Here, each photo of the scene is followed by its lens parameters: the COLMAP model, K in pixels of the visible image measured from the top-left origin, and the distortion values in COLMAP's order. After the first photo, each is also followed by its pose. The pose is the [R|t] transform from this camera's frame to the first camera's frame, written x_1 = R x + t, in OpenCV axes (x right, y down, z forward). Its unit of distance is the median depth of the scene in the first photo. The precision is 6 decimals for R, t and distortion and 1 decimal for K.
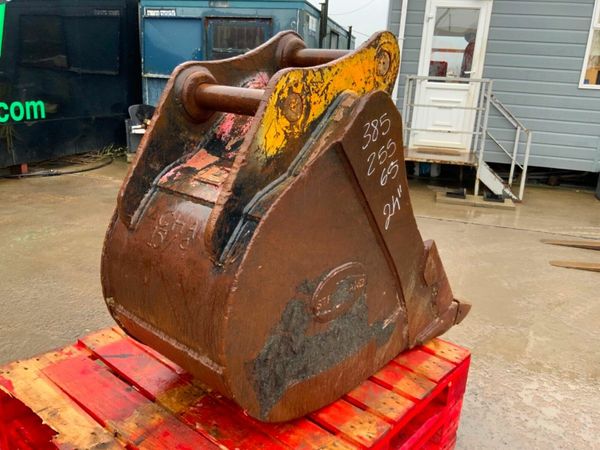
lens RADIAL K [[482.9, 0, 300.0], [0, 482.9, 225.0], [0, 0, 1]] dist [0.087193, -0.106079]
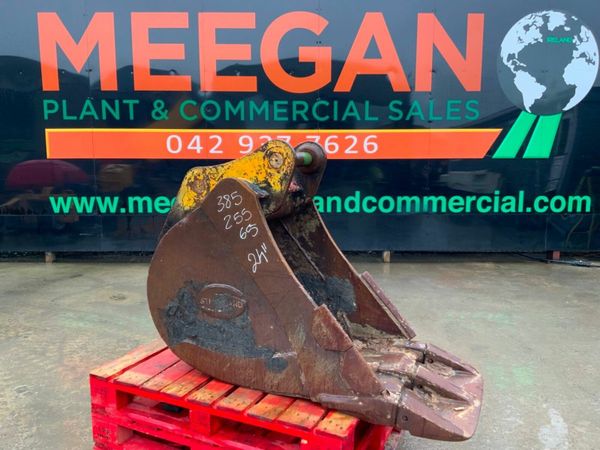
lens RADIAL K [[482.9, 0, 300.0], [0, 482.9, 225.0], [0, 0, 1]] dist [0.087193, -0.106079]
pose [[0.303048, 0.078434, -0.949742, 1.626491], [-0.259340, 0.965781, -0.002993, -0.163139], [0.917008, 0.247214, 0.313019, 0.678275]]
